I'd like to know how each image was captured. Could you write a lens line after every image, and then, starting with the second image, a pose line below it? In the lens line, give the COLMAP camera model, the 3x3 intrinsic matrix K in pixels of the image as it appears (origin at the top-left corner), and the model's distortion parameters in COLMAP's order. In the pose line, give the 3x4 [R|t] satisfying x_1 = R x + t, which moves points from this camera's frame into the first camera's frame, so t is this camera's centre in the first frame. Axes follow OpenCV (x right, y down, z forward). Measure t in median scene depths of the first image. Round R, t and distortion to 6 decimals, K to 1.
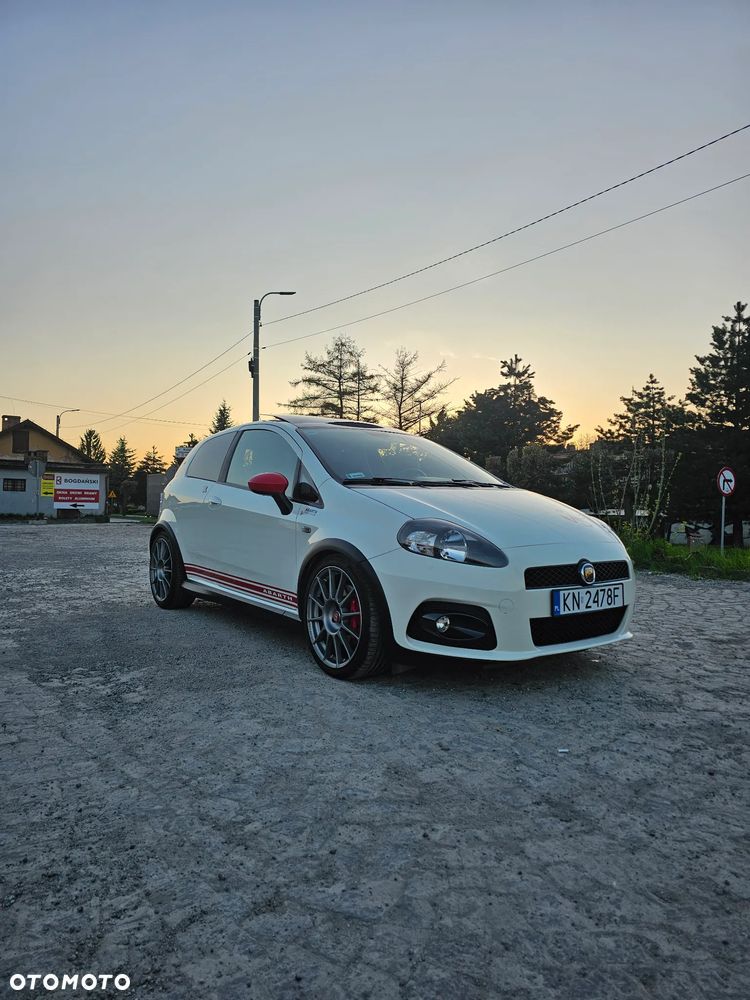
lens RADIAL K [[659.3, 0, 378.3], [0, 659.3, 501.2], [0, 0, 1]] dist [0.056232, -0.047907]
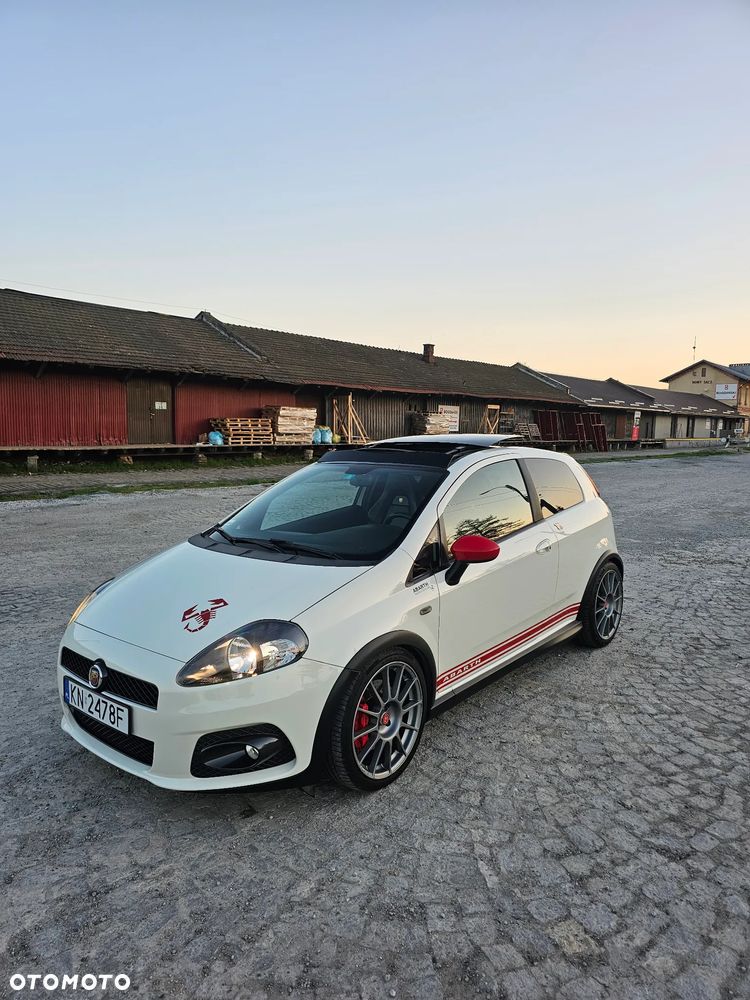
lens RADIAL K [[659.3, 0, 362.7], [0, 659.3, 516.2], [0, 0, 1]] dist [0.056232, -0.047907]
pose [[0.235284, 0.114094, -0.965207, 1.245056], [-0.000895, 0.993111, 0.117174, -0.210395], [0.971926, -0.026706, 0.233765, 1.152168]]
